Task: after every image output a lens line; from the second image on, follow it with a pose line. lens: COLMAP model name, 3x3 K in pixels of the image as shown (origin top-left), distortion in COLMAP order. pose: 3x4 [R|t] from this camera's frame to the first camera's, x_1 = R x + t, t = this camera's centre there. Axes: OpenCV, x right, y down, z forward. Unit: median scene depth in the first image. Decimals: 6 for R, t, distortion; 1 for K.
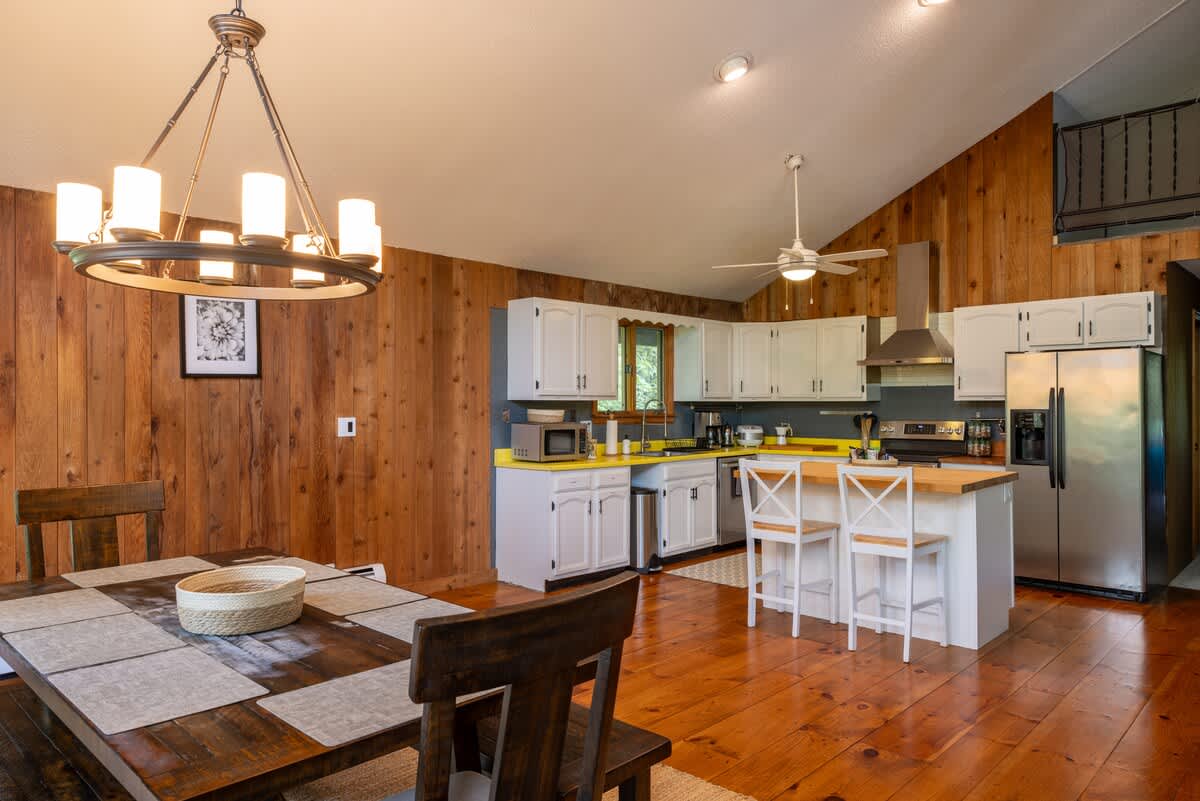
lens RADIAL K [[801.7, 0, 601.6], [0, 801.7, 387.5], [0, 0, 1]] dist [-0.004010, 0.000229]
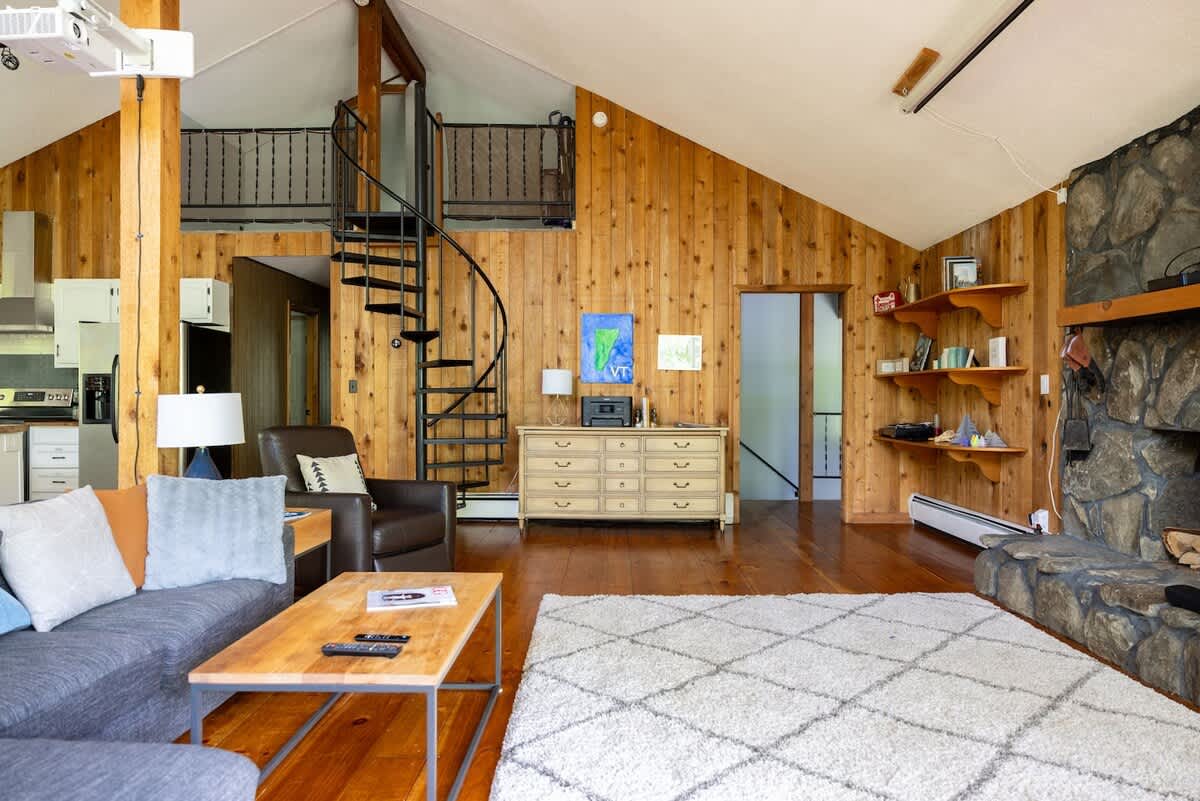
lens RADIAL K [[797.8, 0, 600.0], [0, 797.8, 400.5], [0, 0, 1]] dist [-0.004095, 0.003478]
pose [[0.733743, -0.002521, 0.679423, 0.283645], [-0.014450, 0.999709, 0.019315, 0.031401], [-0.679274, -0.023990, 0.733493, -0.275899]]
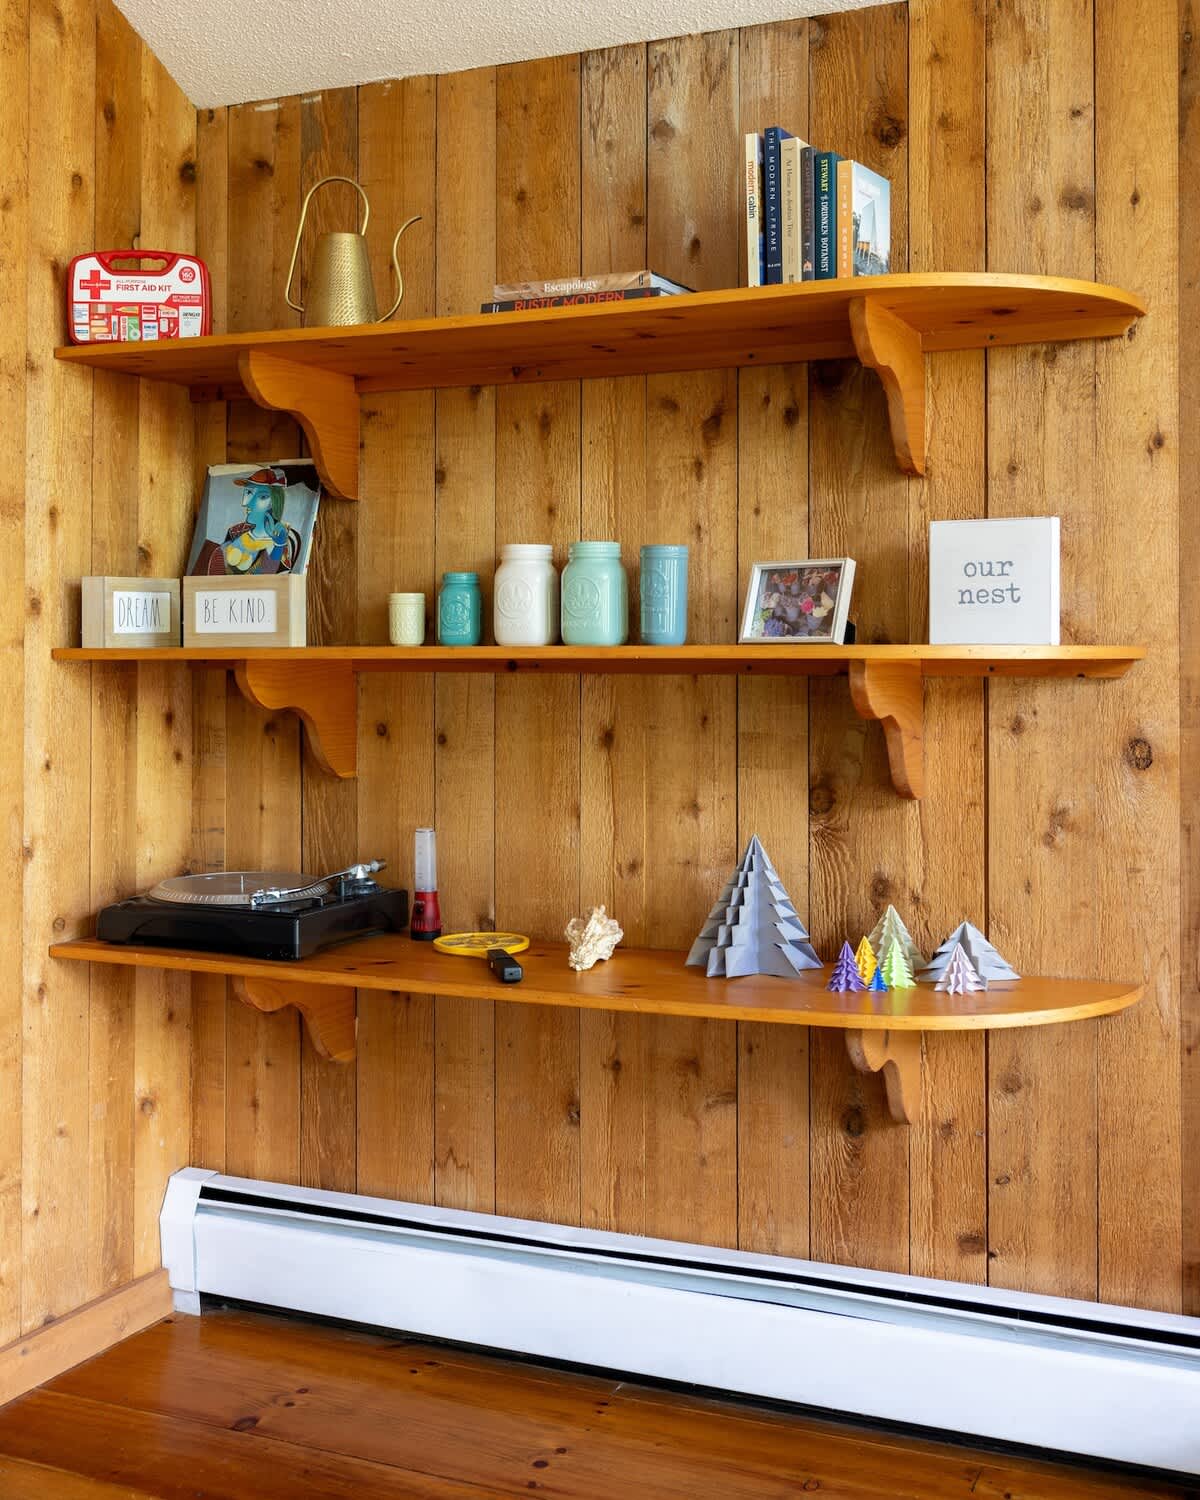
lens RADIAL K [[1714.1, 0, 603.6], [0, 1714.1, 661.9], [0, 0, 1]] dist [-0.002398, 0.002004]
pose [[-0.341658, 0.000646, 0.939824, 0.839506], [-0.022993, 0.999695, -0.009046, 0.016035], [-0.939543, -0.024700, -0.341539, 0.337215]]
